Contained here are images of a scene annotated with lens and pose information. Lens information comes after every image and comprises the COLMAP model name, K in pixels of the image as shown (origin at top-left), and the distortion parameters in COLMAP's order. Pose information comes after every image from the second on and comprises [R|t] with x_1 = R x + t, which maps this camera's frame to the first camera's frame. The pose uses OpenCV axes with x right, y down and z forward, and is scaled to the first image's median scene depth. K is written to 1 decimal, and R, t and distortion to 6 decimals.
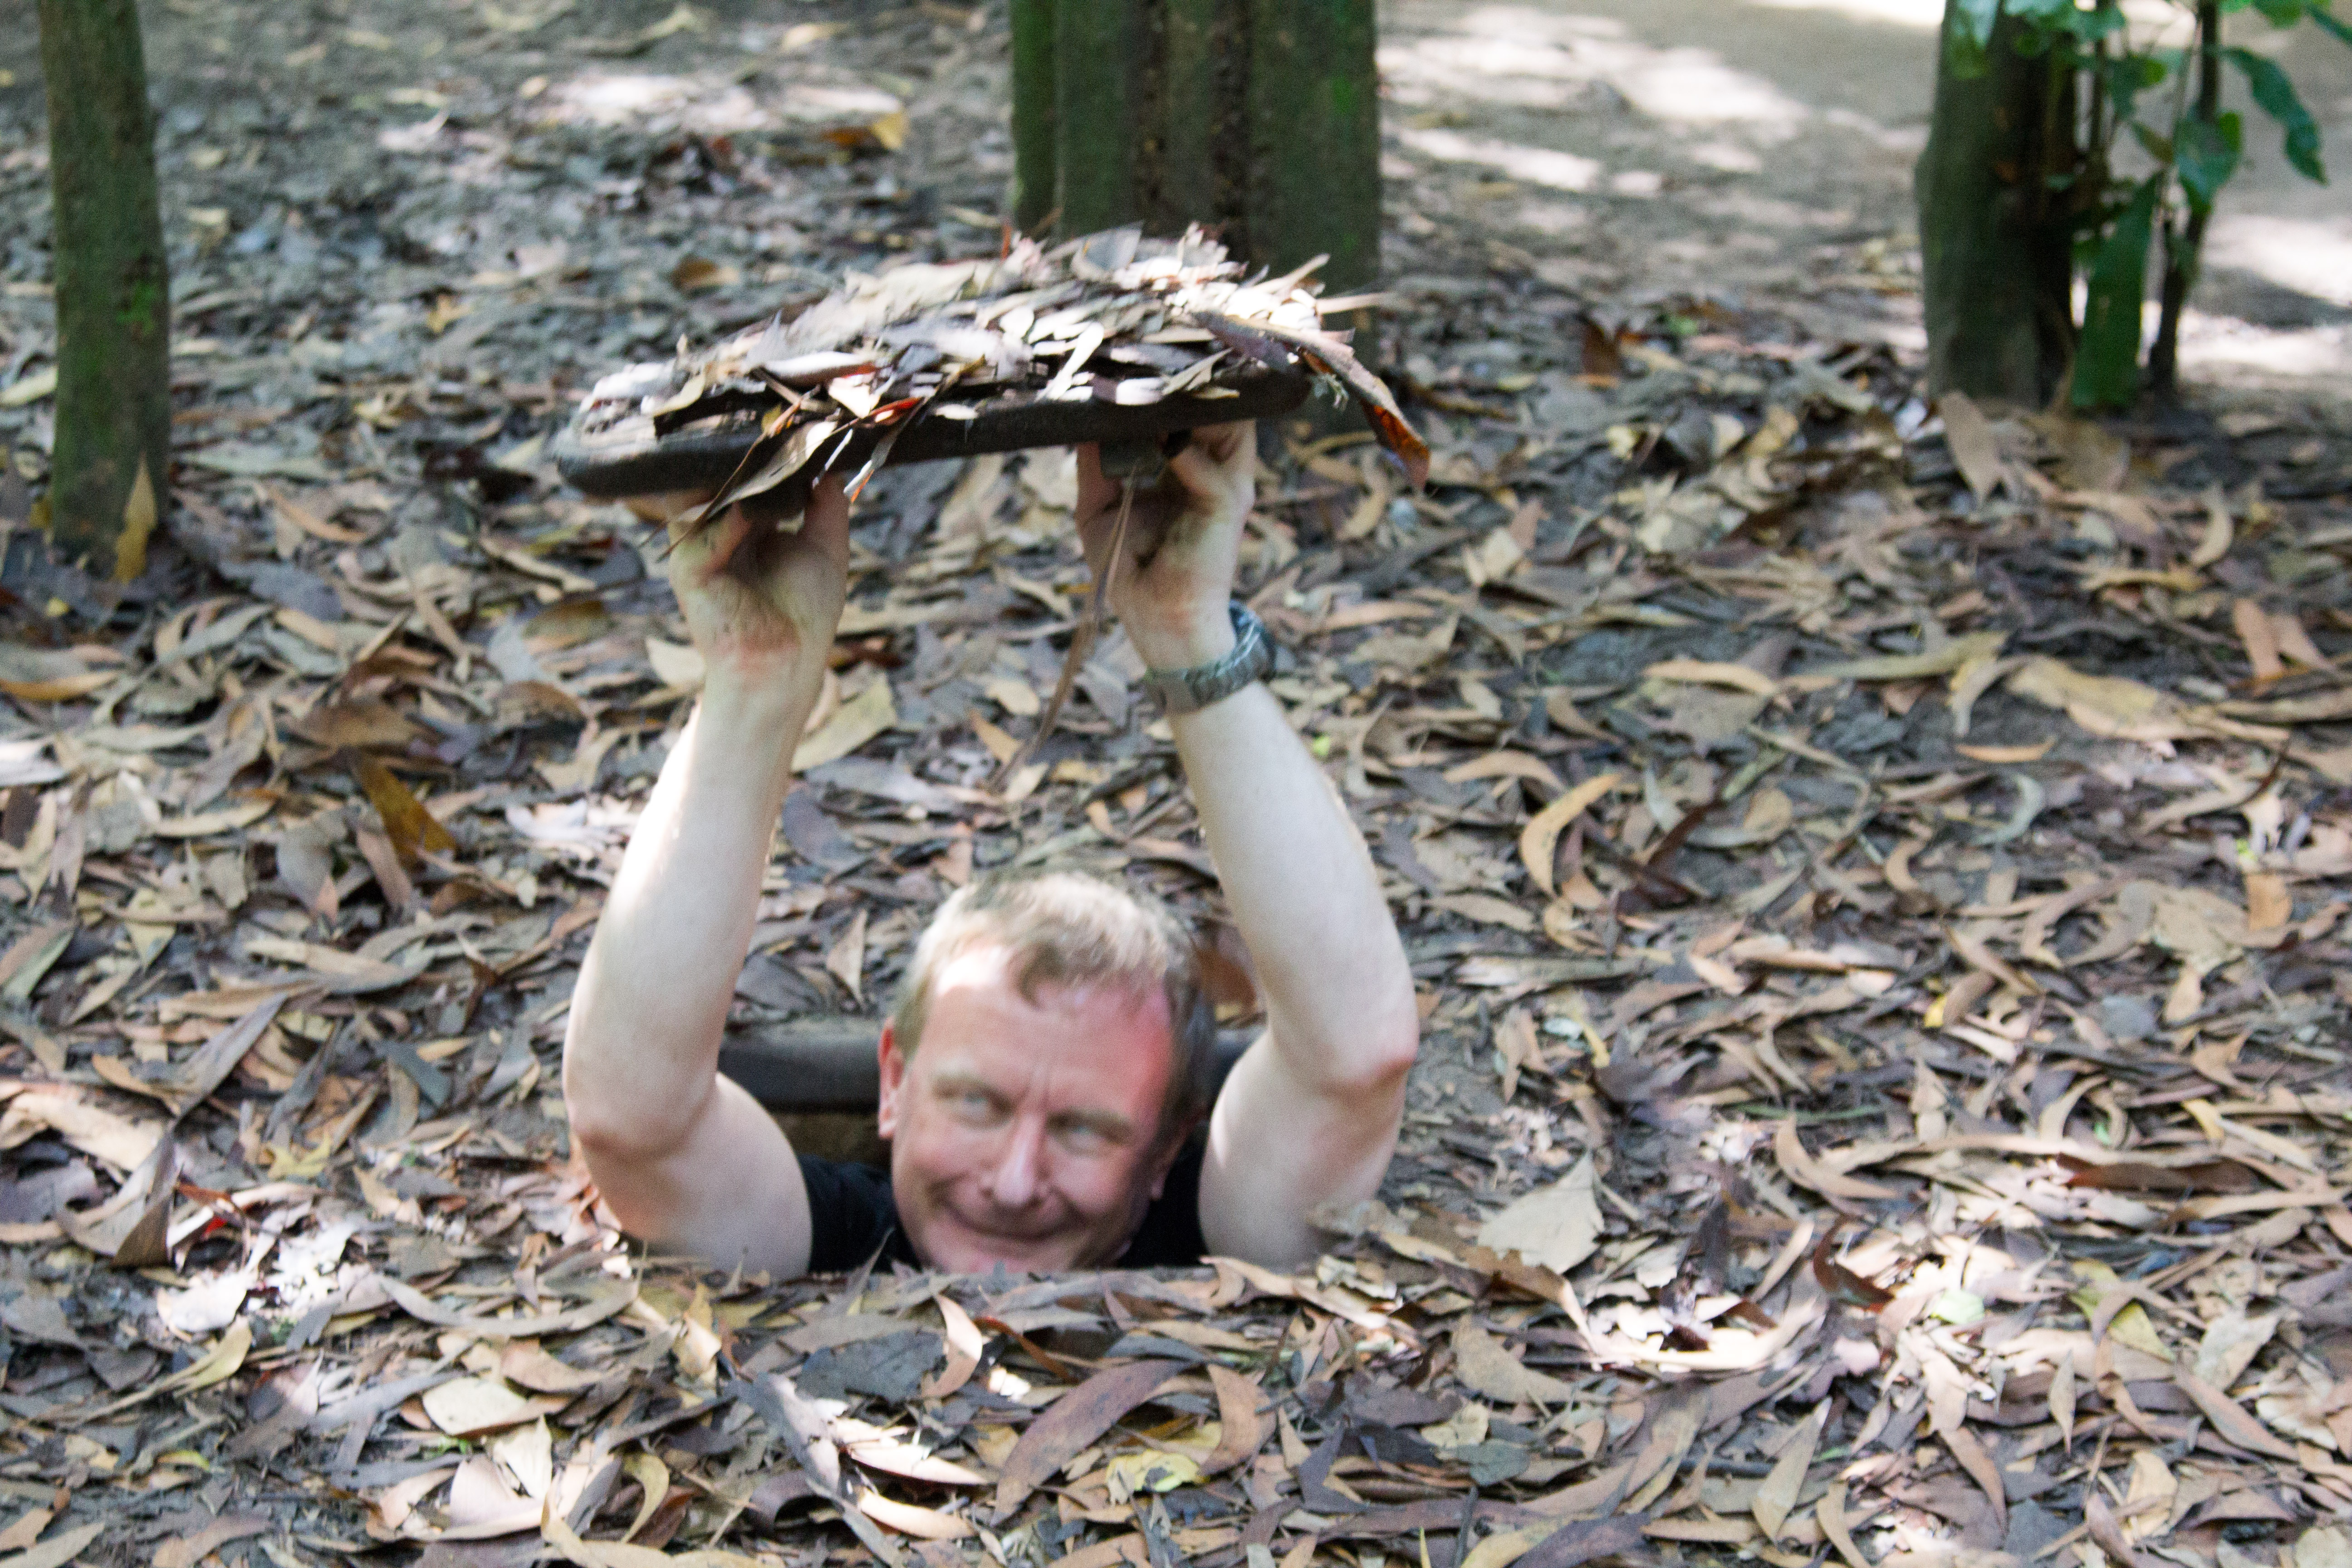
lens RADIAL K [[5304.4, 0, 1166.8], [0, 5304.4, 771.9], [0, 0, 1]] dist [0.144645, 0.000000]
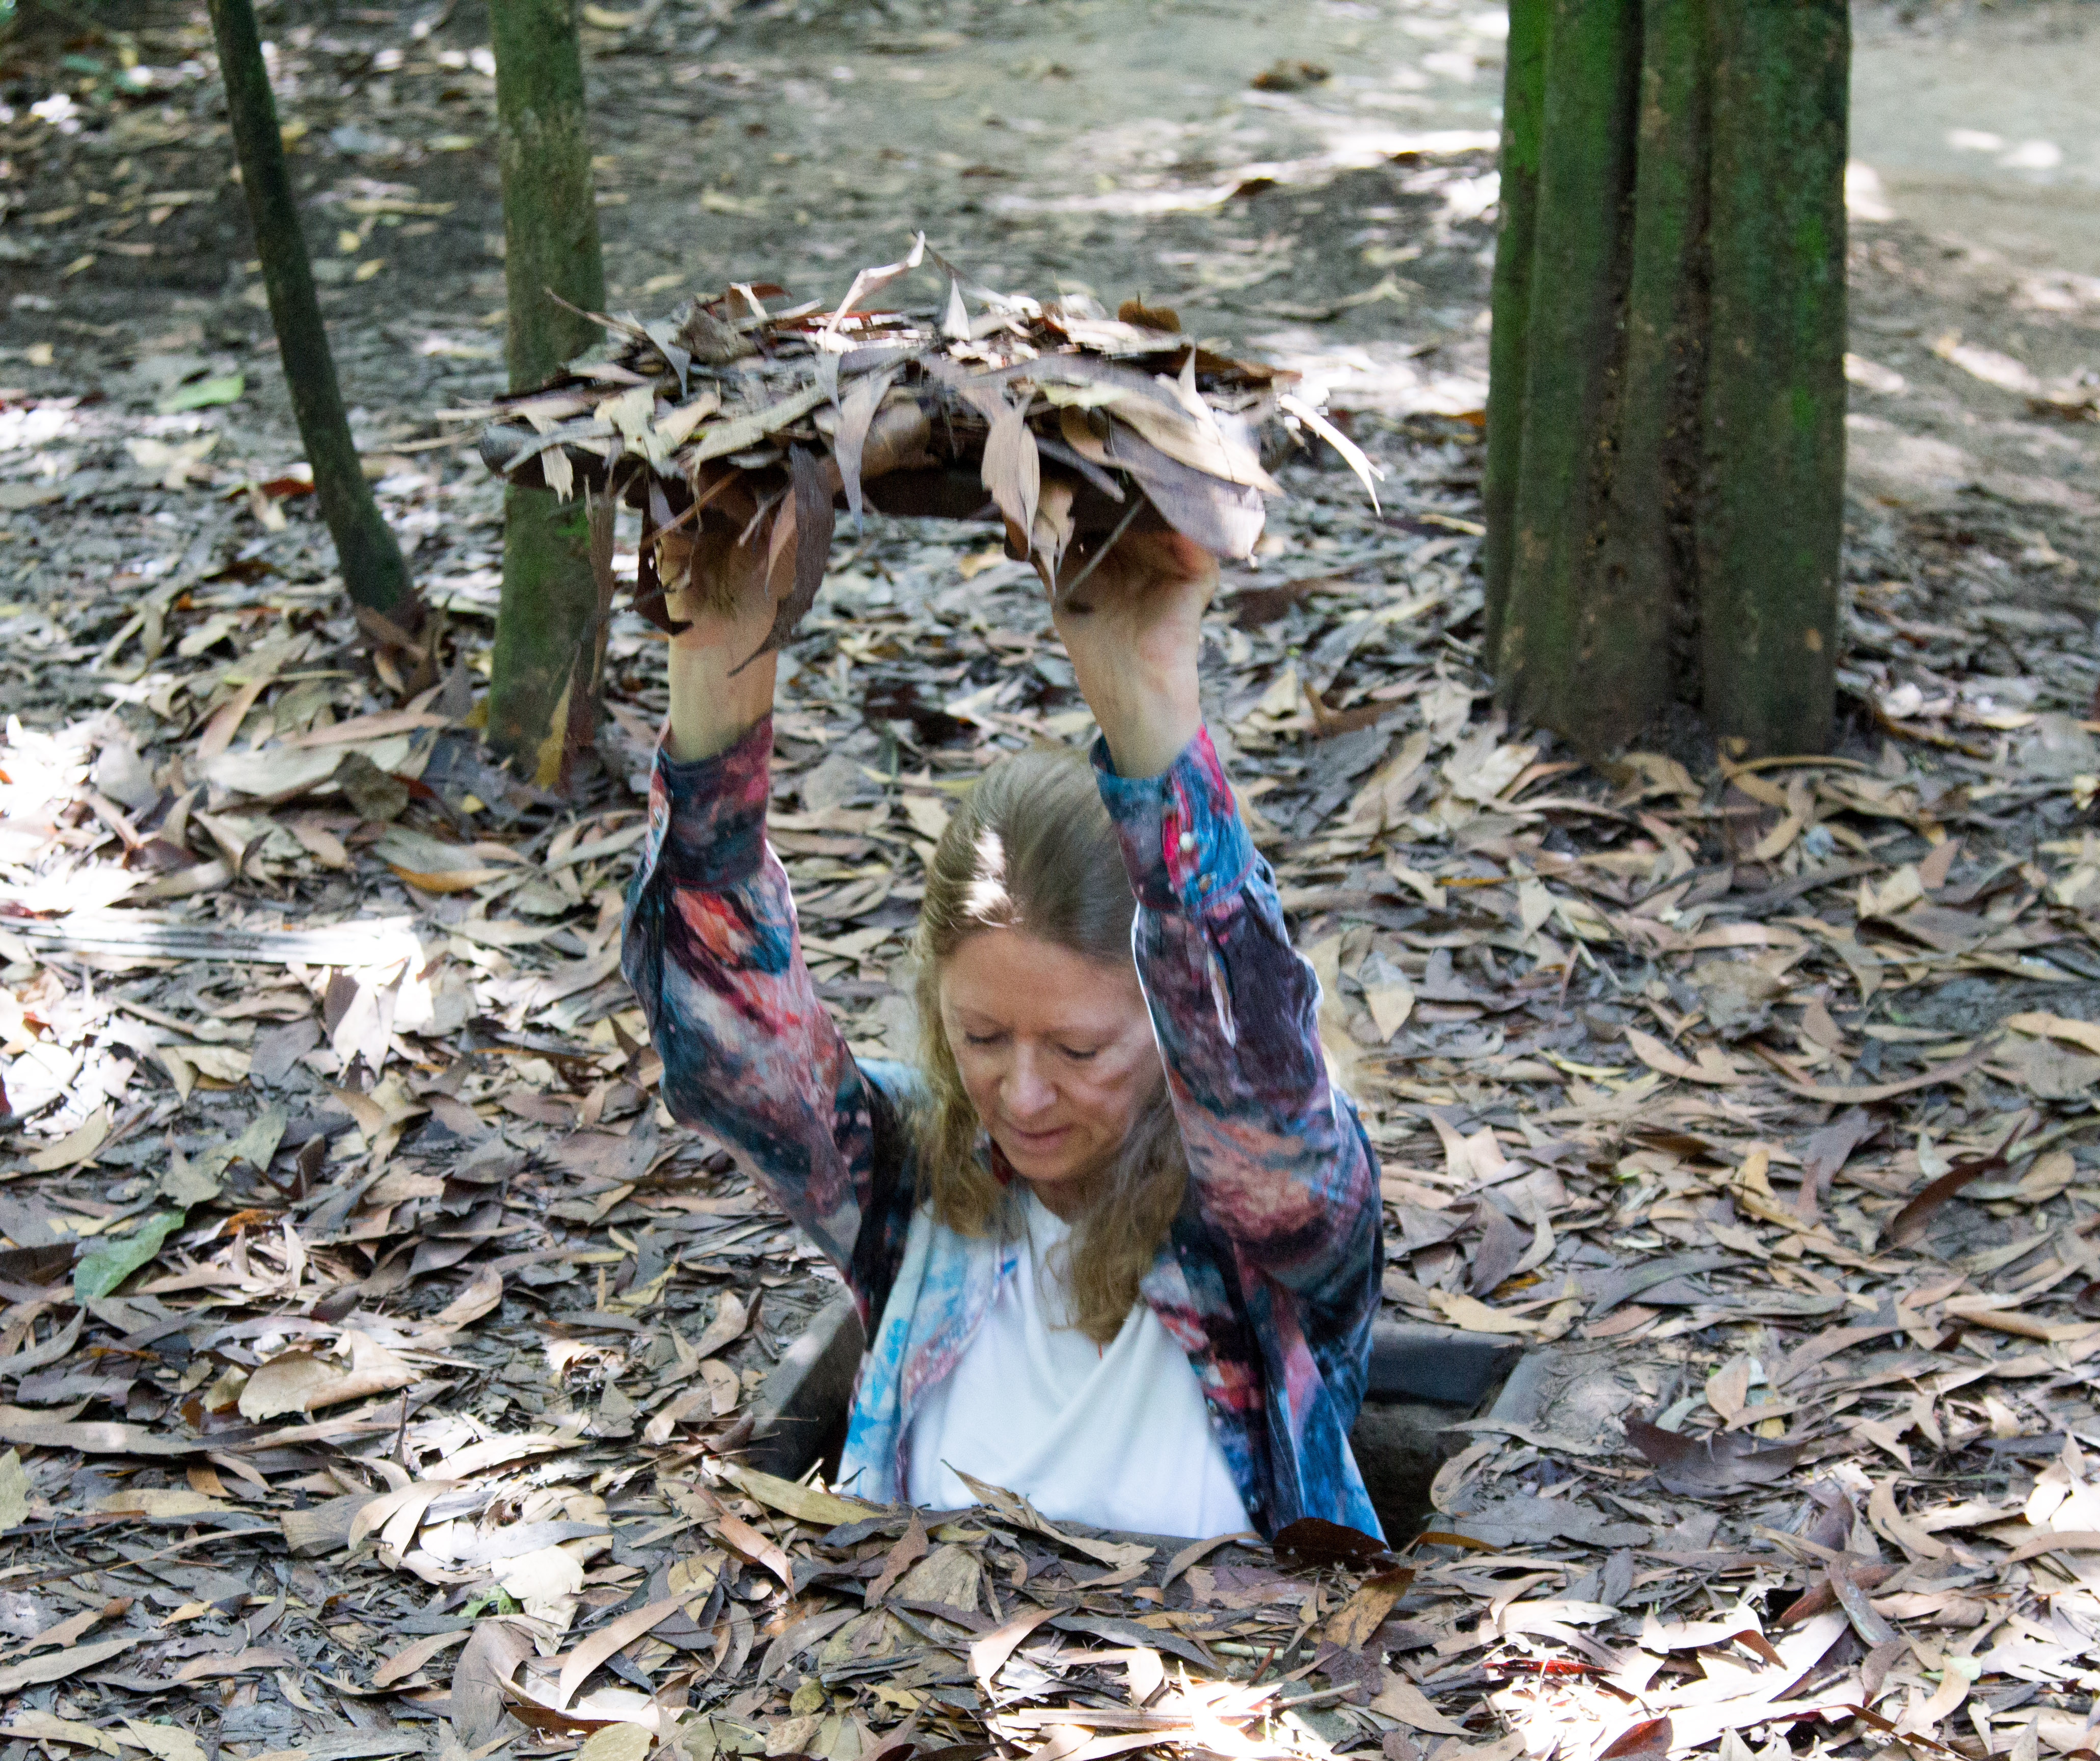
lens RADIAL K [[5774.1, 0, 1051.1], [0, 5774.1, 877.8], [0, 0, 1]] dist [0.132454, 0.000000]
pose [[0.966497, 0.097305, -0.237518, 0.169499], [-0.106443, 0.993981, -0.025926, 0.000571], [0.233566, 0.050339, 0.971037, -0.063154]]
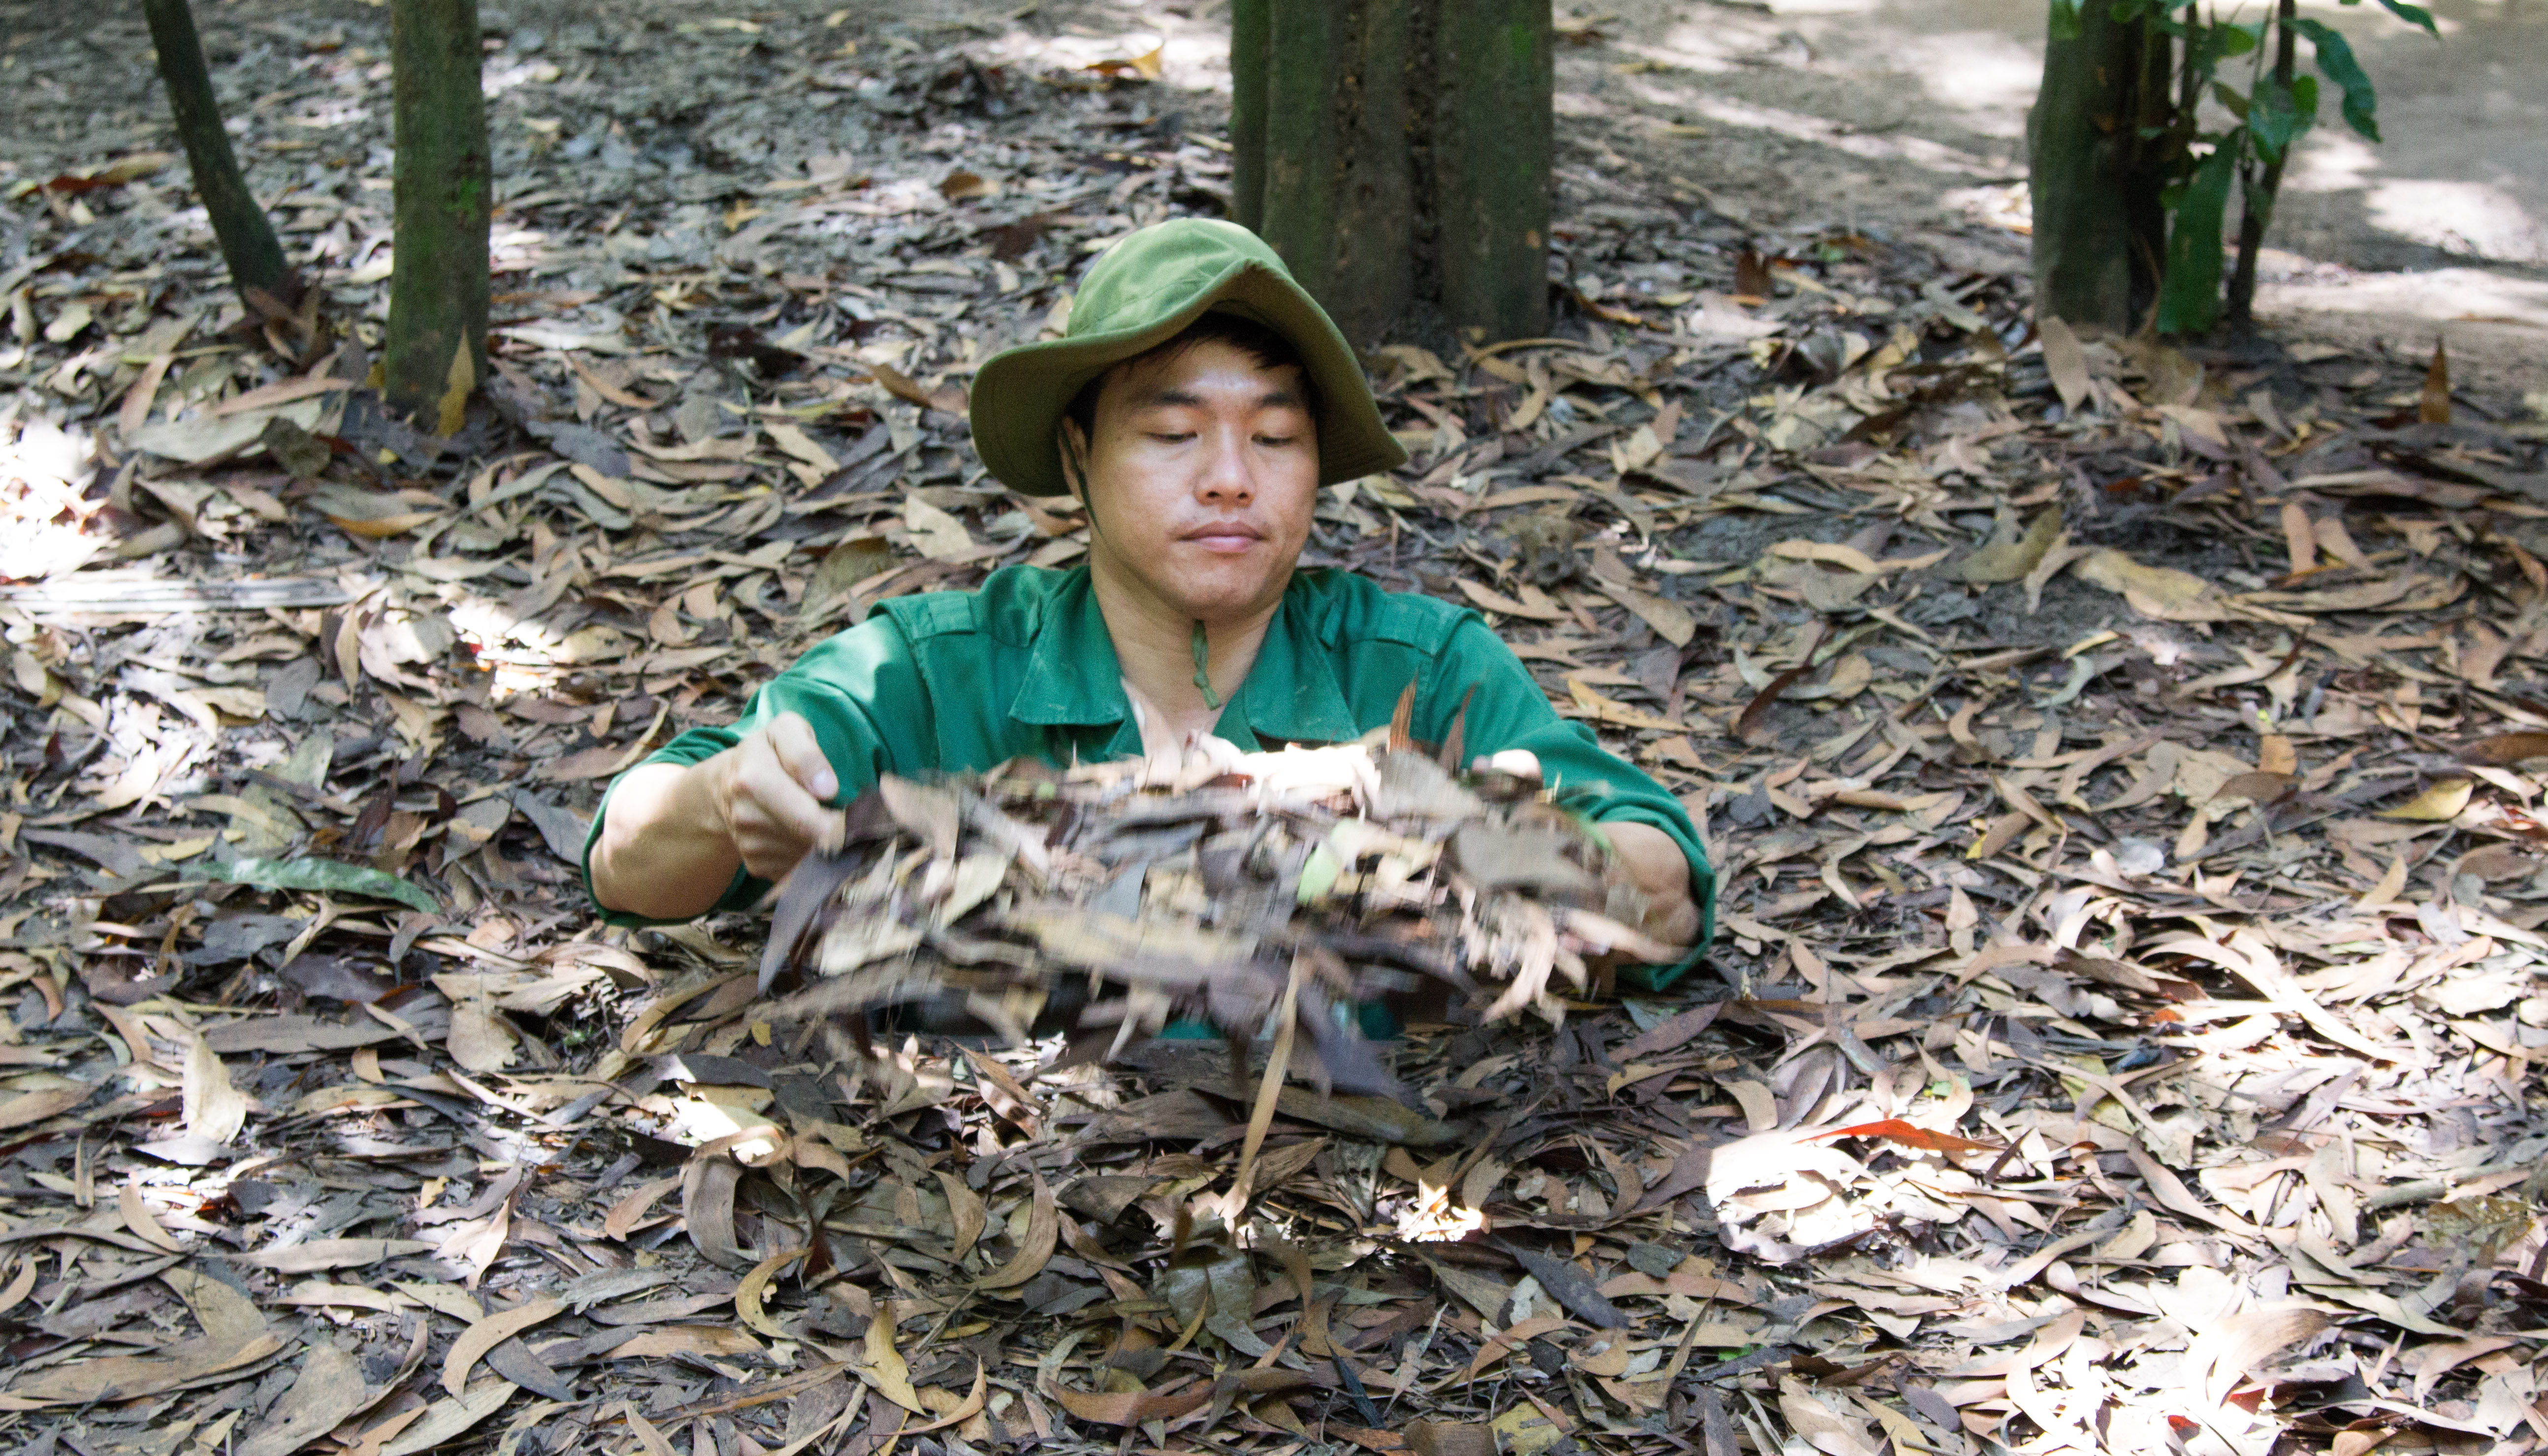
lens RADIAL K [[4977.0, 0, 1275.0], [0, 4977.0, 753.2], [0, 0, 1]] dist [0.086486, 0.000000]
pose [[0.998698, 0.031172, -0.040368, 0.030206], [-0.030576, 0.999415, 0.015295, 0.011095], [0.040822, -0.014041, 0.999068, -0.074628]]
